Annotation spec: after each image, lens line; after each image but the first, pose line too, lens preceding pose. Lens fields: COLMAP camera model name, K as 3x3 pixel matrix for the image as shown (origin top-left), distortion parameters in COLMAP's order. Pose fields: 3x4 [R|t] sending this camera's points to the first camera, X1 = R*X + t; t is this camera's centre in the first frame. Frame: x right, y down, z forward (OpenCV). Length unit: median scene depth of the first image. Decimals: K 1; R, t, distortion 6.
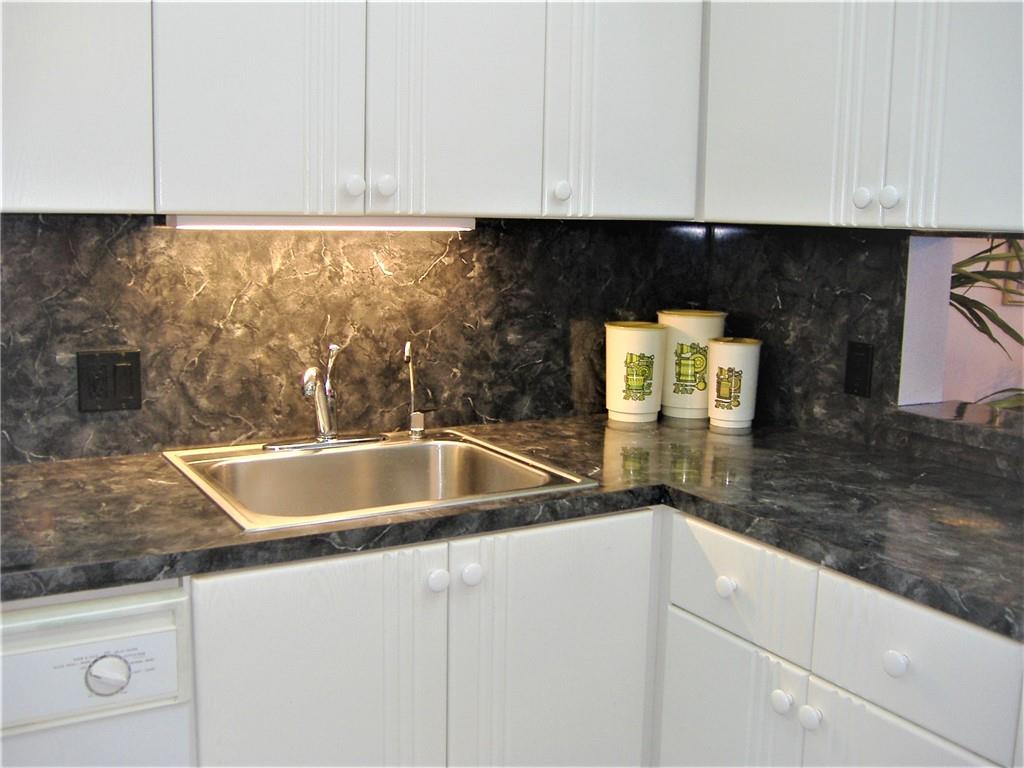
lens RADIAL K [[1103.1, 0, 482.8], [0, 1103.1, 380.4], [0, 0, 1]] dist [-0.128541, 0.162640]
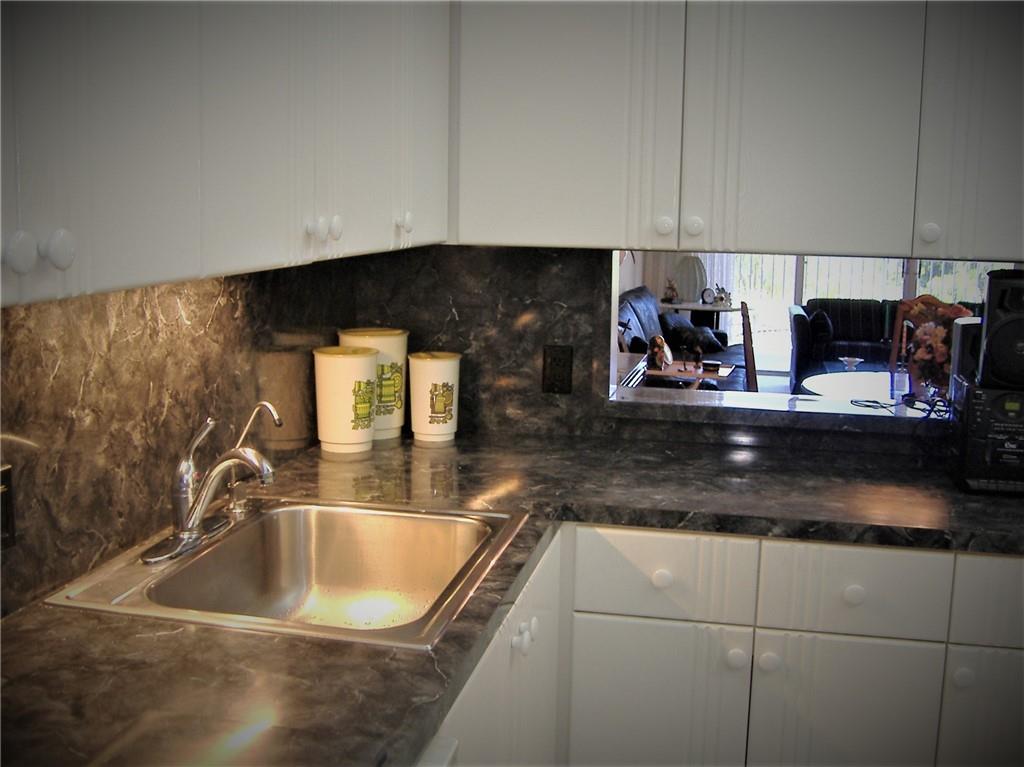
lens RADIAL K [[1168.6, 0, 512.0], [0, 1168.6, 383.5], [0, 0, 1]] dist [-0.099057, 0.016733]
pose [[0.661820, -0.127181, 0.738796, -0.601661], [0.109696, 0.991326, 0.072386, -0.092674], [-0.741594, 0.033137, 0.670030, 0.247855]]
